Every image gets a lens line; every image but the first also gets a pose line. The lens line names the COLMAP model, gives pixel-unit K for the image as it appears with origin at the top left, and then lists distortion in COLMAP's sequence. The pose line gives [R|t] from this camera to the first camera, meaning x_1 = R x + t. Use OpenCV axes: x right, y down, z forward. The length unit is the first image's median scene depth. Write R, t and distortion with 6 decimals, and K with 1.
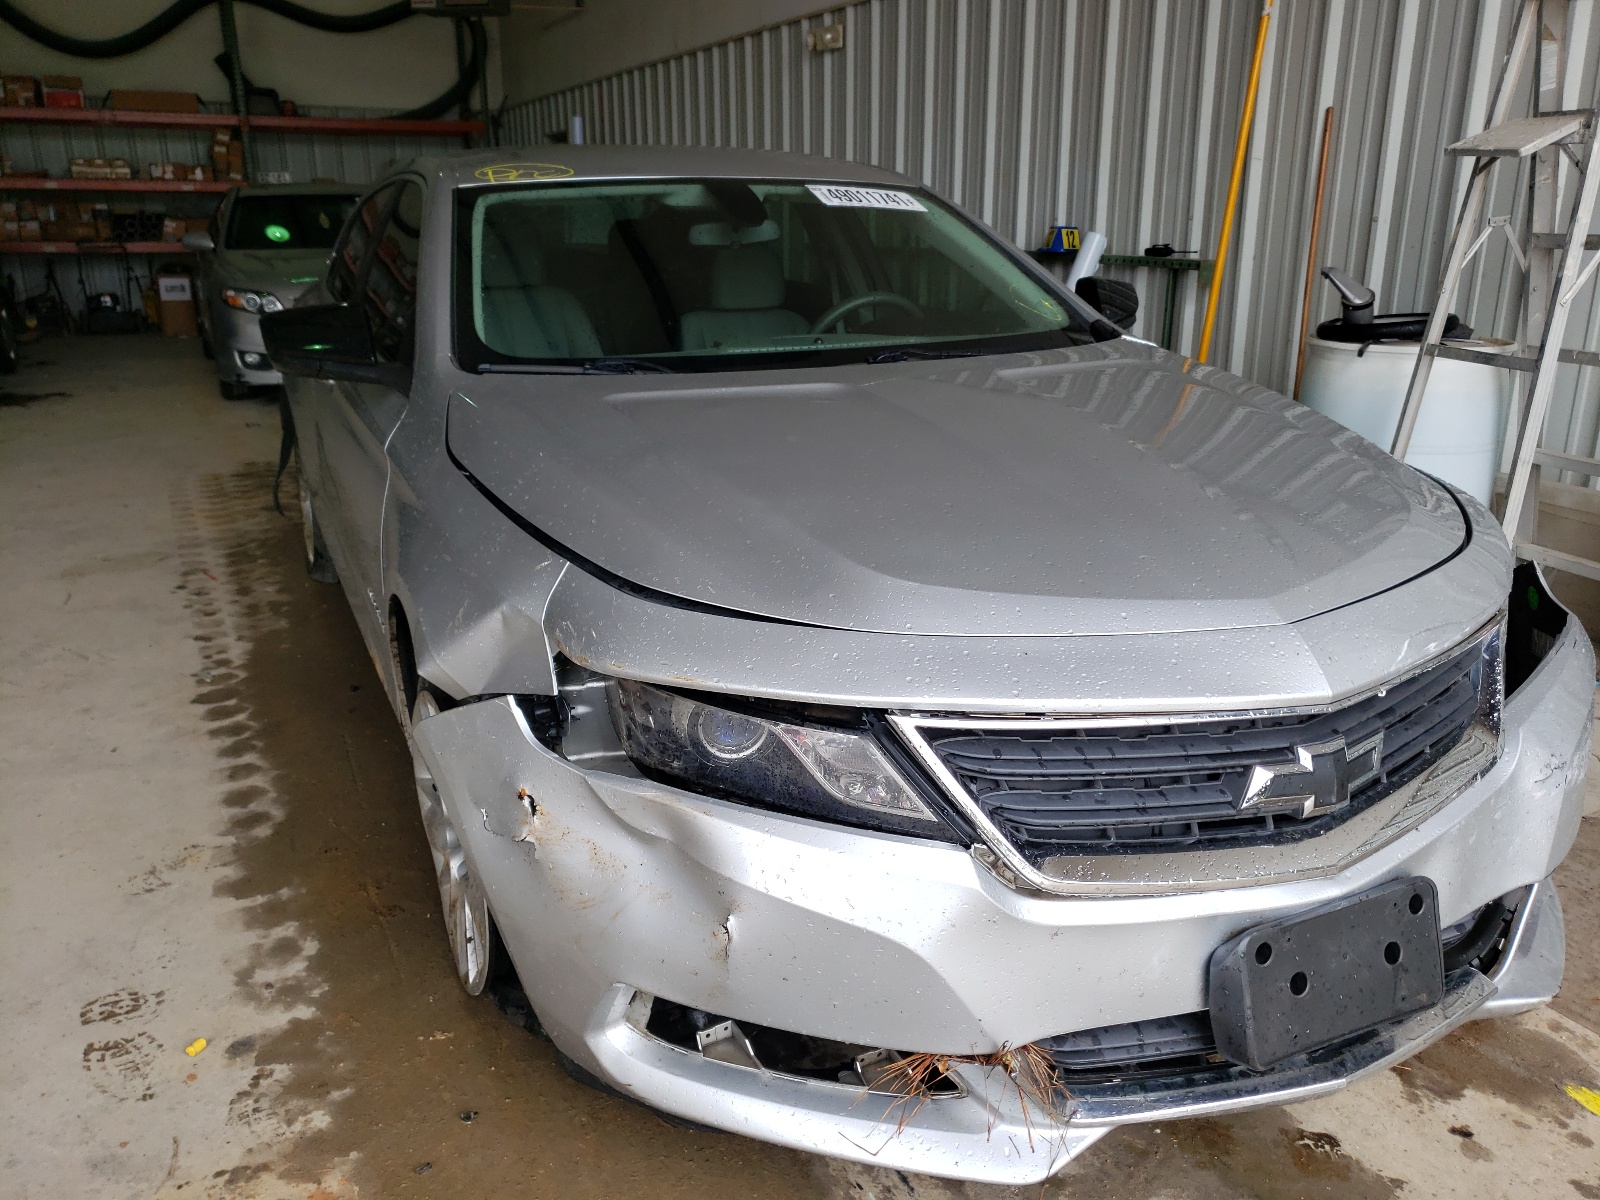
lens RADIAL K [[1237.8, 0, 799.5], [0, 1237.8, 617.2], [0, 0, 1]] dist [0.038858, -0.030501]
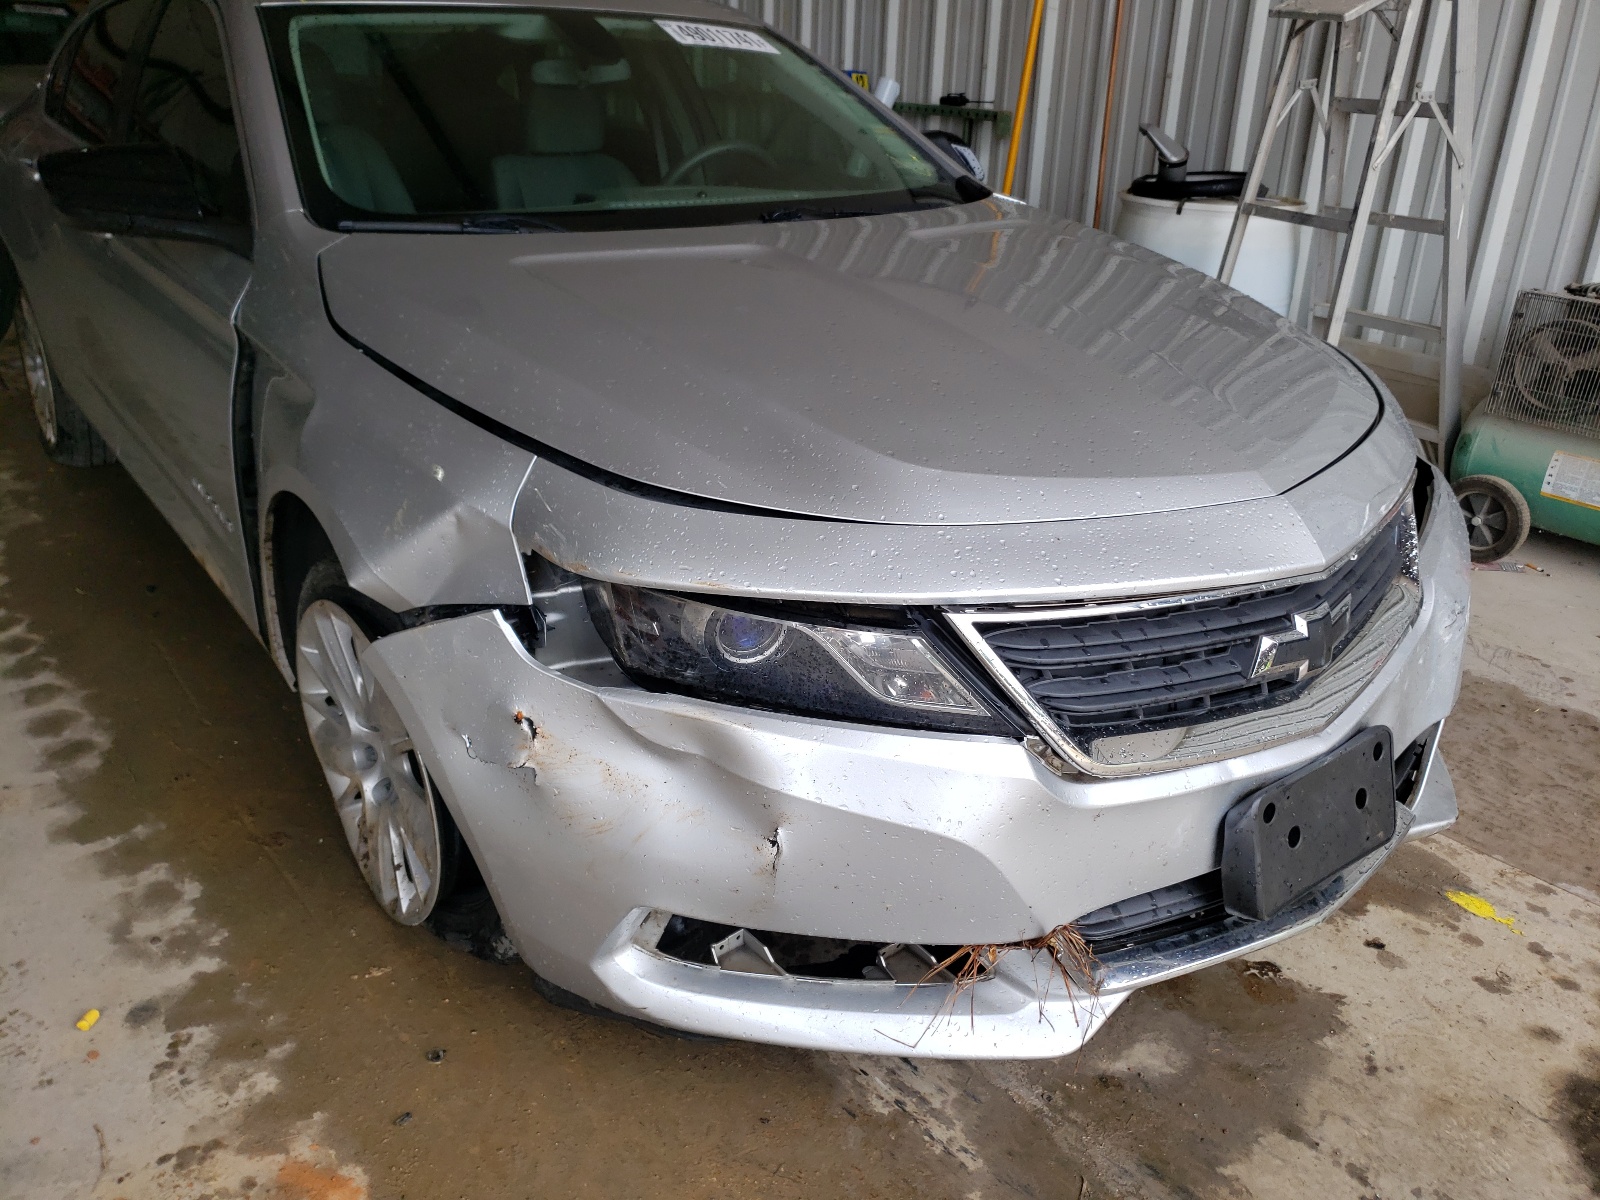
lens RADIAL K [[1237.8, 0, 805.1], [0, 1237.8, 583.9], [0, 0, 1]] dist [0.038858, -0.030501]
pose [[0.975009, -0.056327, 0.214908, -0.182158], [0.035902, 0.994559, 0.097789, -0.031072], [-0.219247, -0.087629, 0.971726, 0.070251]]
